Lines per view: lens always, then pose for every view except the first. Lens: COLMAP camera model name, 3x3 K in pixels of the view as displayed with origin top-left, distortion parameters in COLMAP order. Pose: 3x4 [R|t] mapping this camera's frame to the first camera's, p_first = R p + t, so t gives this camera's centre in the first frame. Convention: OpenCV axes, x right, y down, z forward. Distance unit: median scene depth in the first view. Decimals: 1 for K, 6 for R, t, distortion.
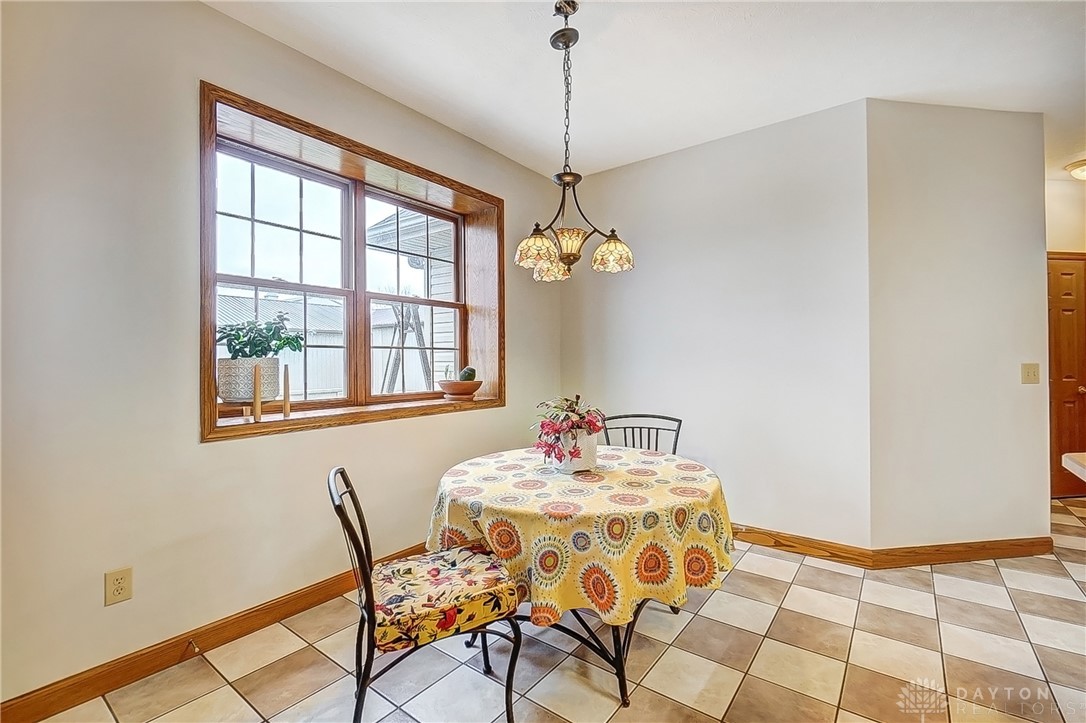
lens RADIAL K [[478.7, 0, 543.0], [0, 478.7, 361.5], [0, 0, 1]] dist [-0.020052, -0.000017]
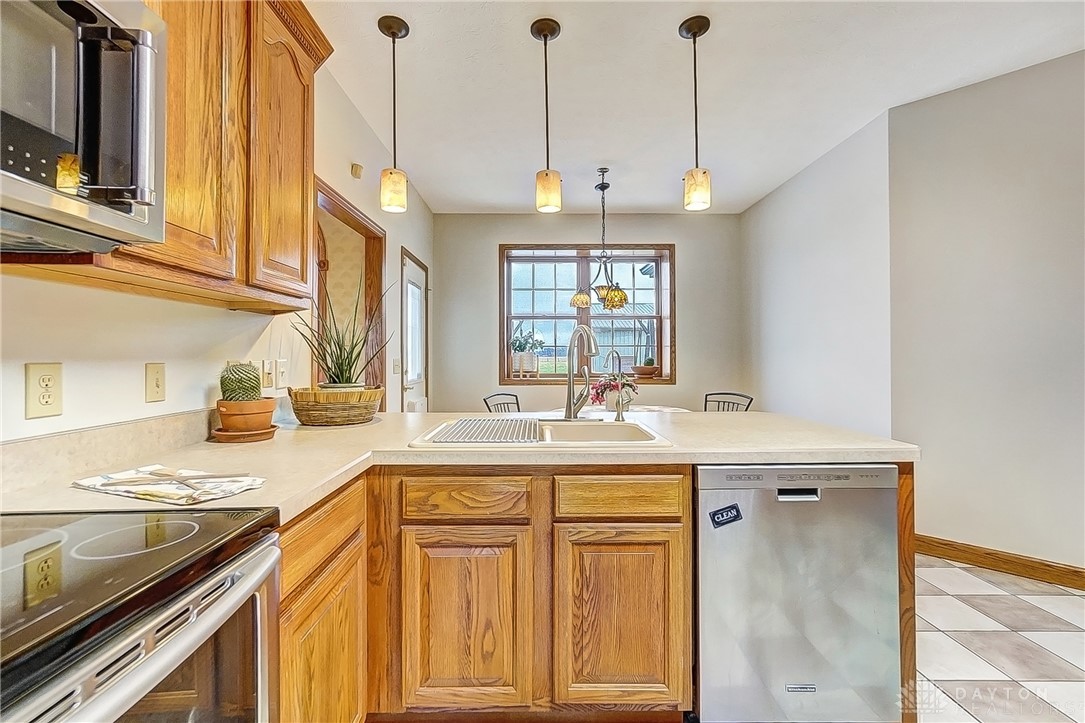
lens RADIAL K [[477.2, 0, 547.2], [0, 477.2, 356.3], [0, 0, 1]] dist [-0.001440, 0.006976]
pose [[0.632335, 0.003065, -0.774689, 0.976209], [0.000703, 0.999989, 0.004529, 0.000085], [0.774695, -0.003408, 0.632326, -0.278796]]
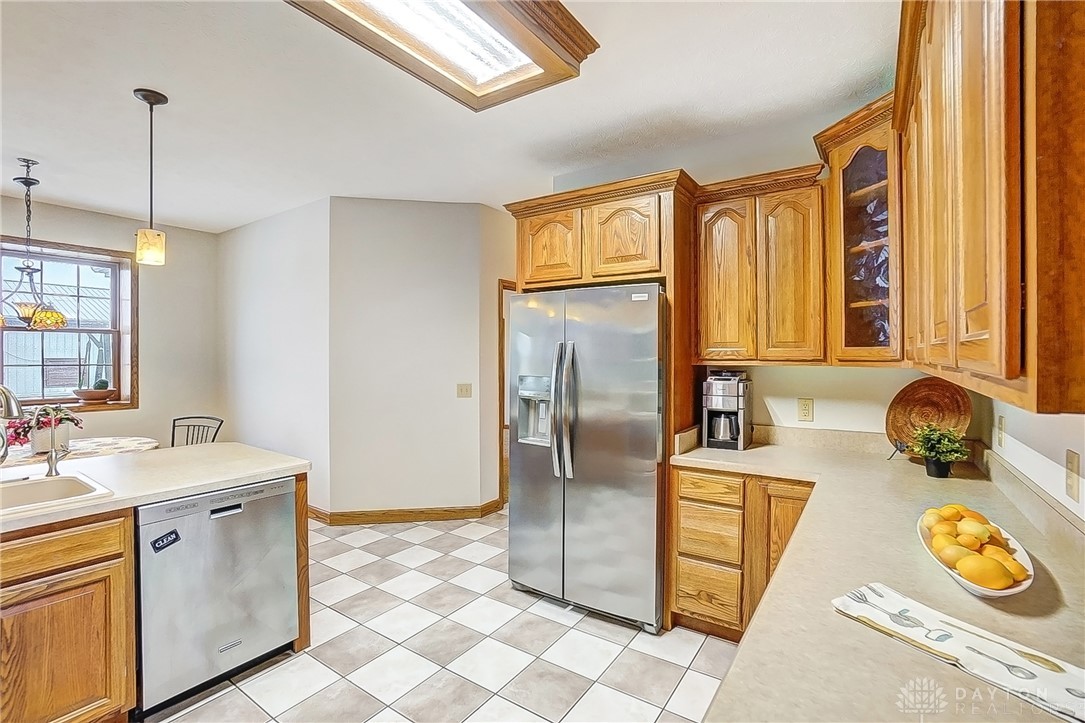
lens RADIAL K [[492.7, 0, 542.3], [0, 492.7, 357.8], [0, 0, 1]] dist [-0.056322, 0.018925]
pose [[0.998027, 0.010034, 0.061982, 1.164712], [-0.010482, 0.999921, 0.006904, -0.083335], [-0.061907, -0.007541, 0.998053, -0.480570]]
